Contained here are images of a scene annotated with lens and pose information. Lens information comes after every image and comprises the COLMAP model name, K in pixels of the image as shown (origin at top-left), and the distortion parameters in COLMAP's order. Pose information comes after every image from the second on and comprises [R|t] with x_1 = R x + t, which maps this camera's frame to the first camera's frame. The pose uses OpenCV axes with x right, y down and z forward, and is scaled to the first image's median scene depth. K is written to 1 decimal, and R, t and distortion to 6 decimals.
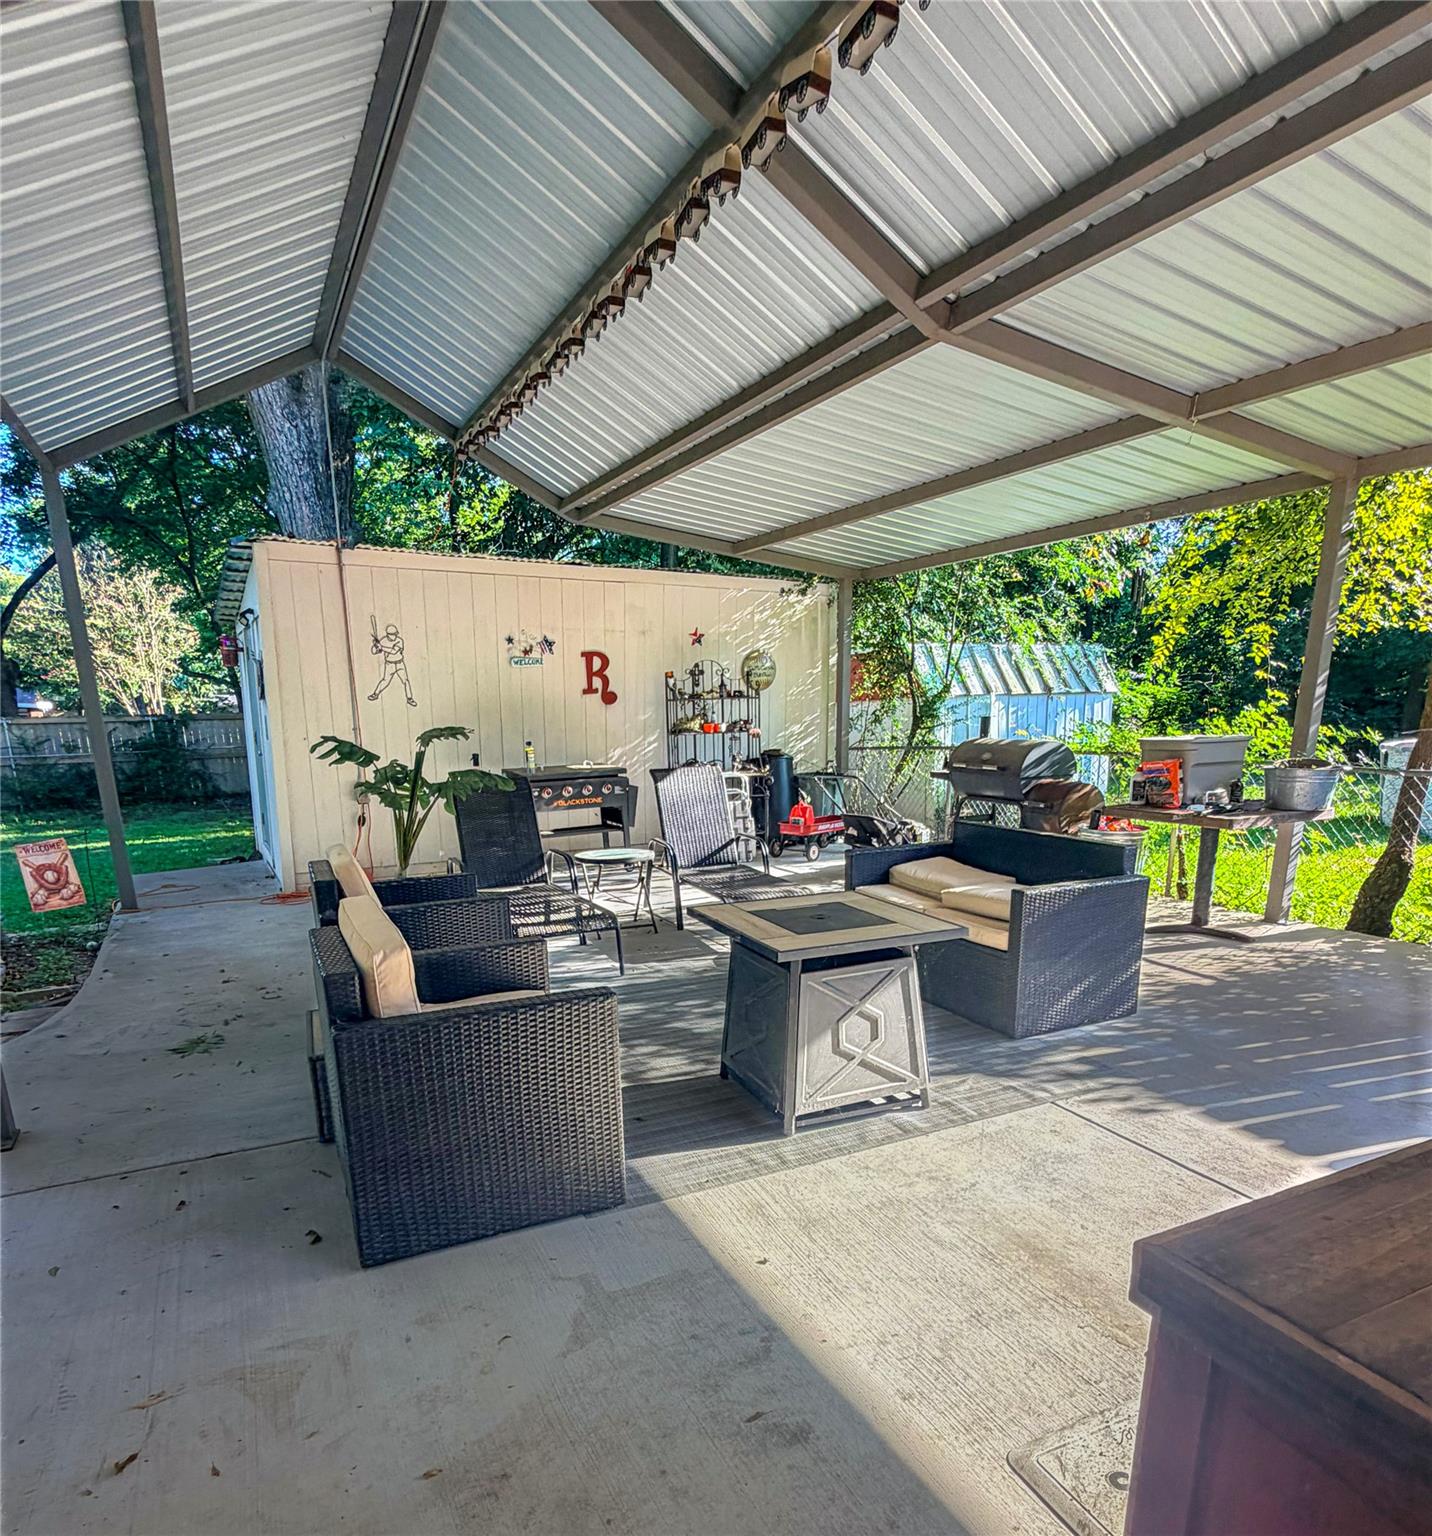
lens RADIAL K [[928.7, 0, 719.2], [0, 928.7, 948.5], [0, 0, 1]] dist [0.000339, -0.001186]
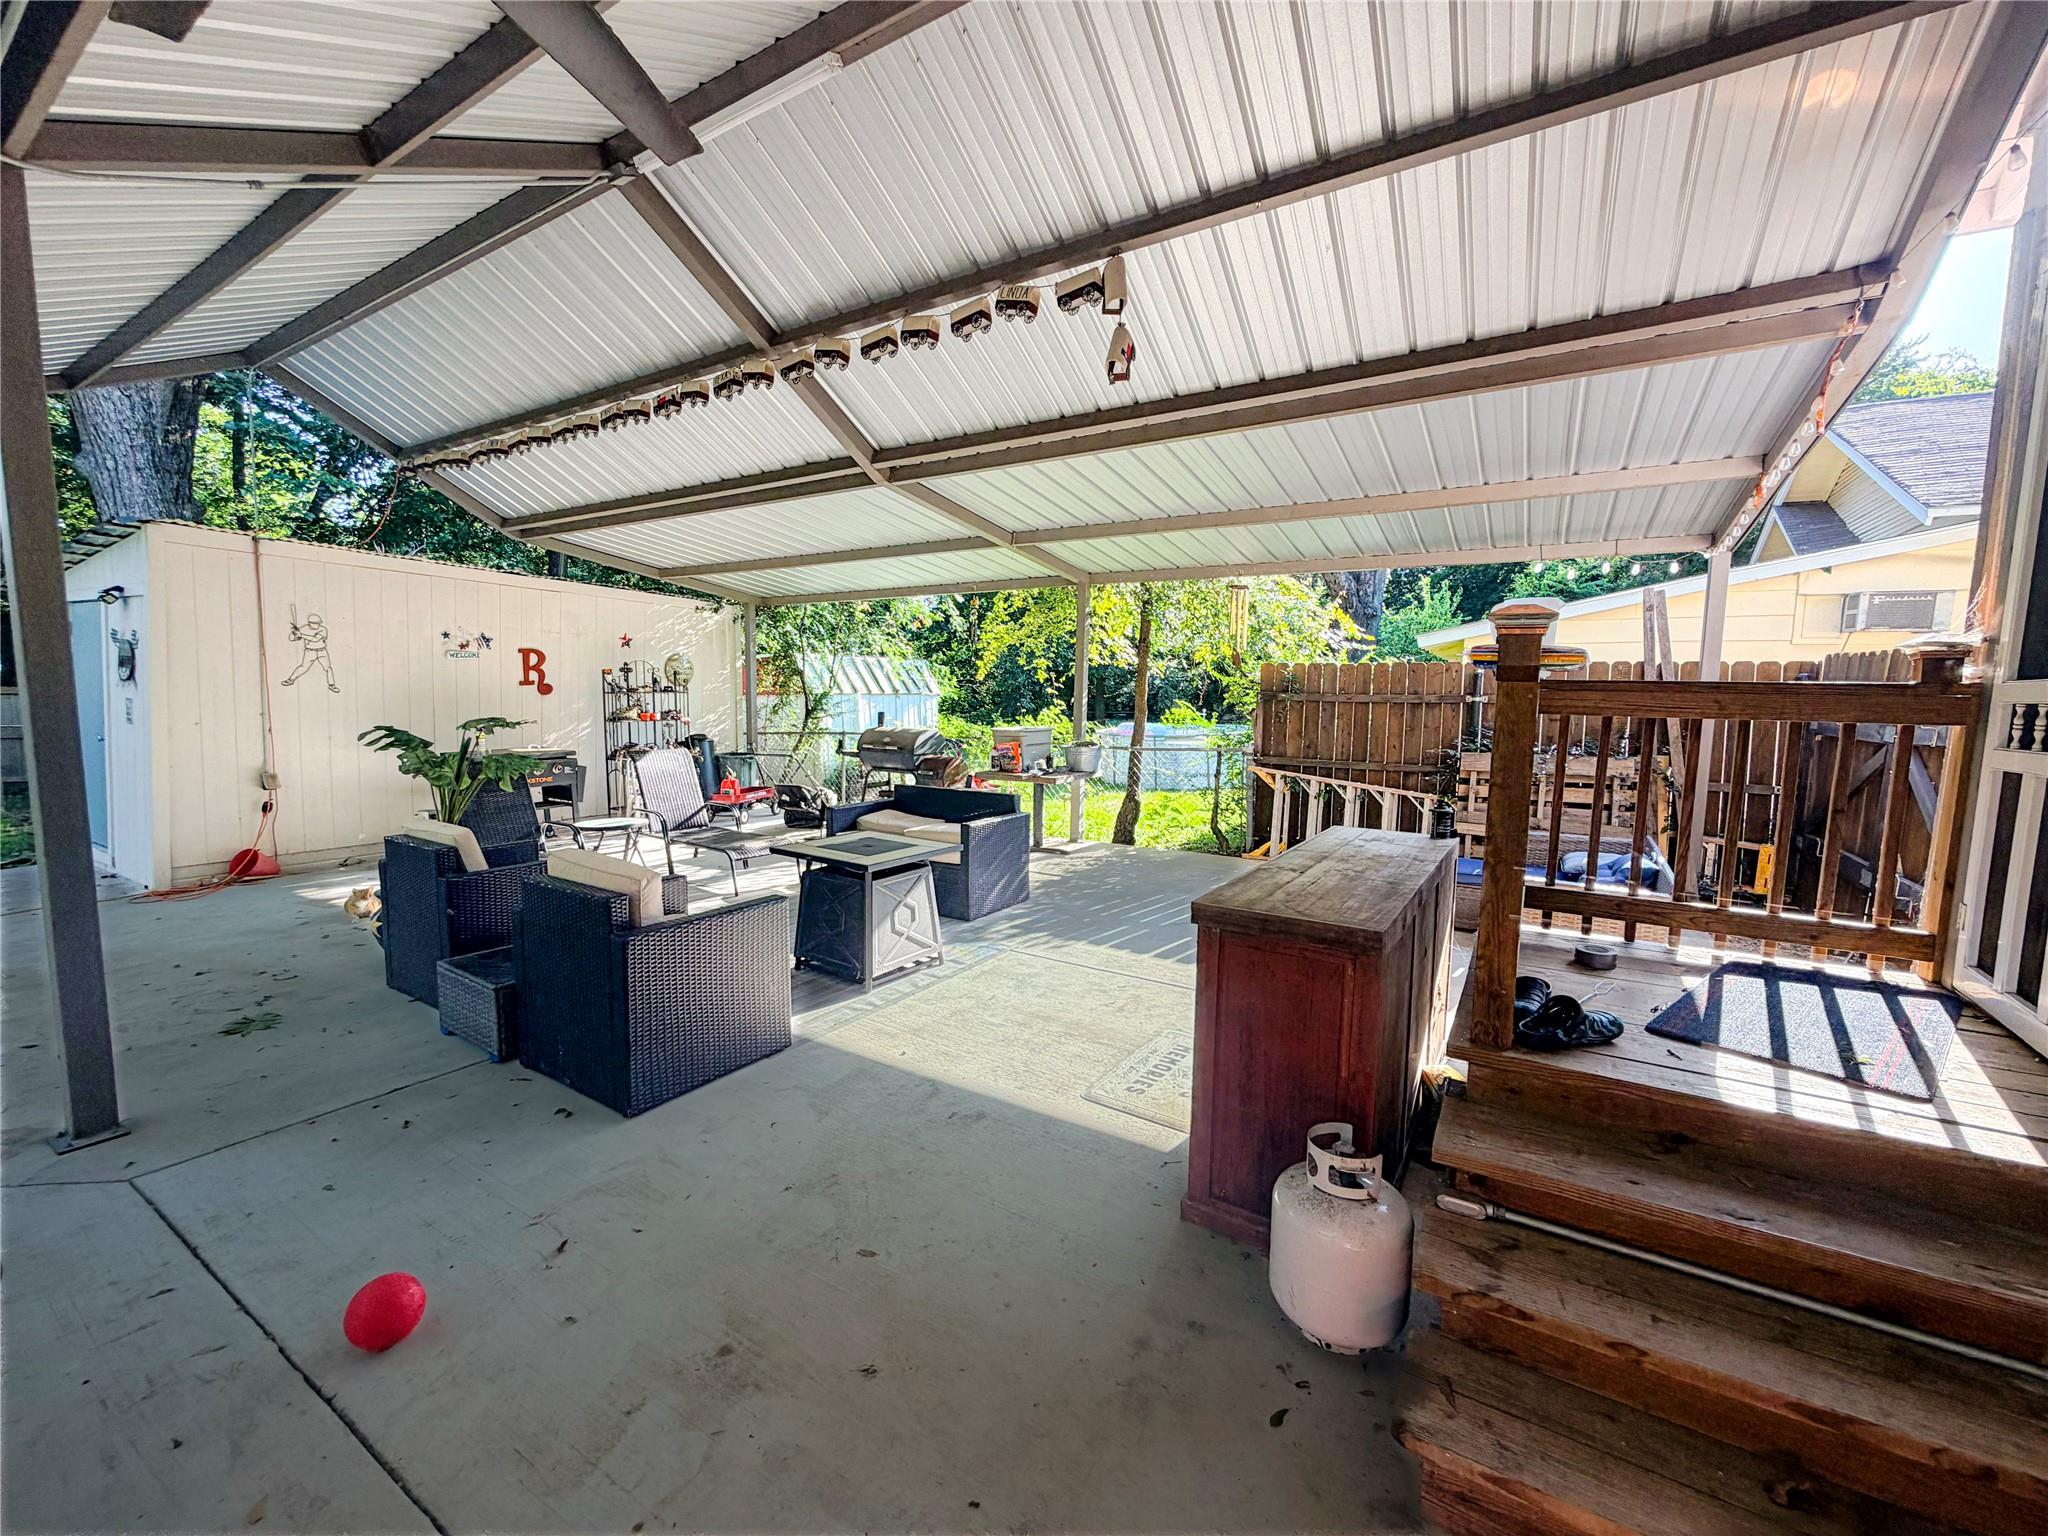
lens RADIAL K [[817.9, 0, 1025.3], [0, 817.9, 770.9], [0, 0, 1]] dist [-0.000476, 0.000437]
pose [[0.850942, -0.022780, 0.524766, -0.192410], [0.107847, 0.985351, -0.132107, 0.025542], [-0.514069, 0.169010, 0.840933, -0.143236]]
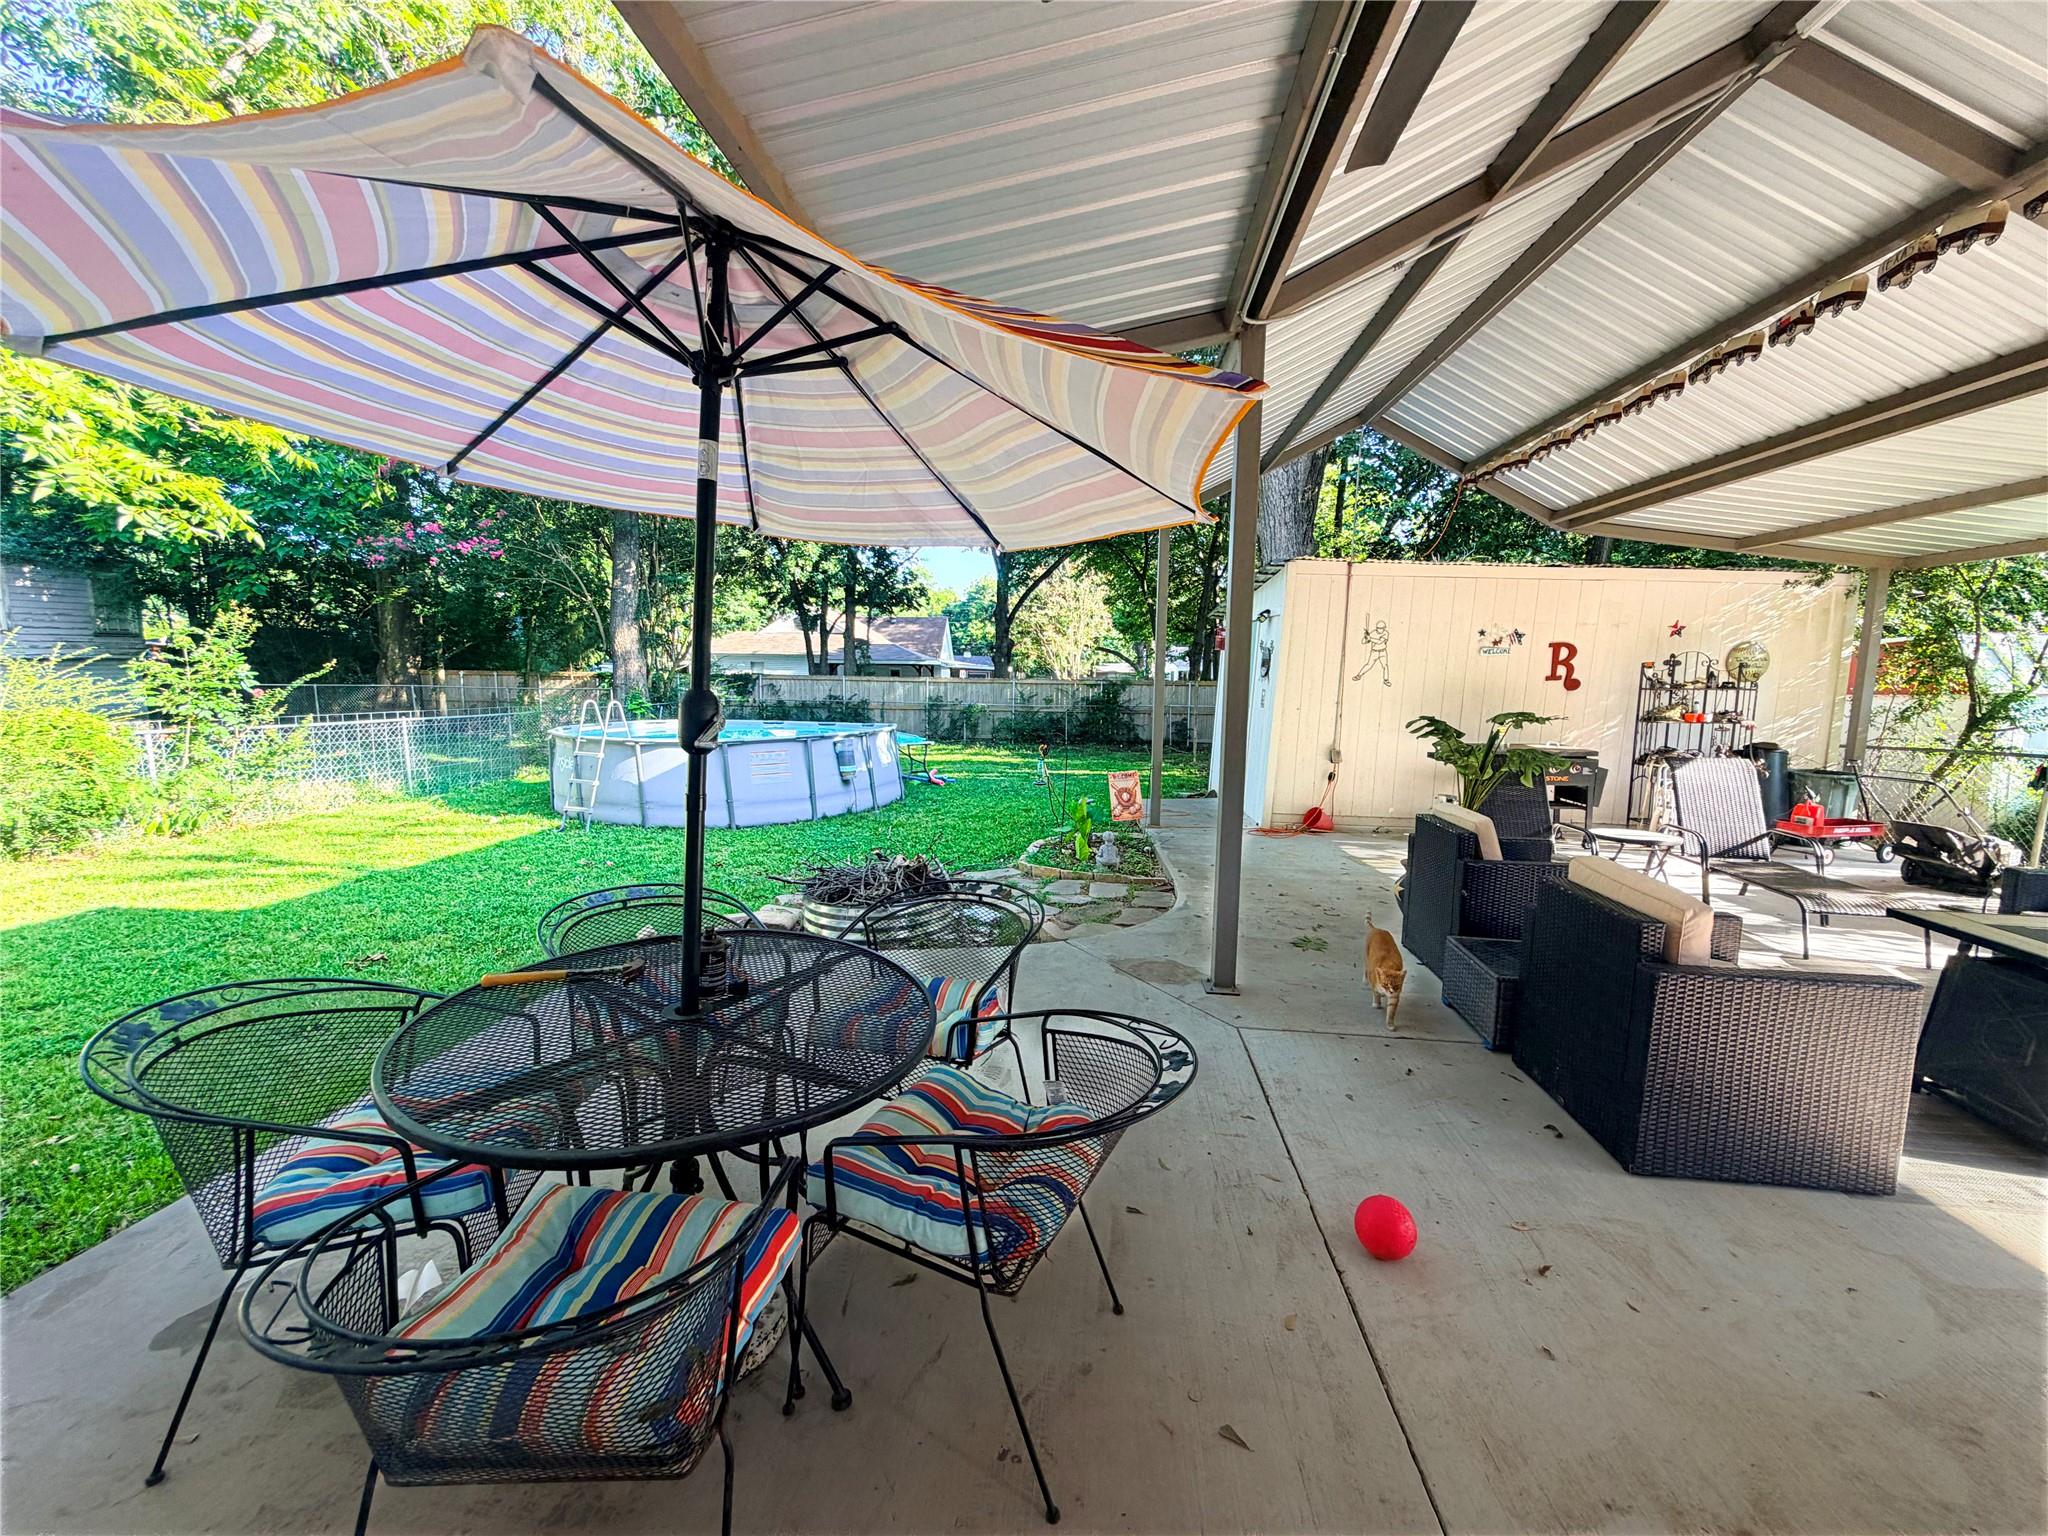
lens RADIAL K [[817.9, 0, 1015.7], [0, 817.9, 769.3], [0, 0, 1]] dist [-0.000476, 0.000437]
pose [[0.845970, 0.091164, -0.525380, -0.207501], [-0.164077, 0.981977, -0.093807, 0.024990], [0.507359, 0.165561, 0.845681, -0.136280]]
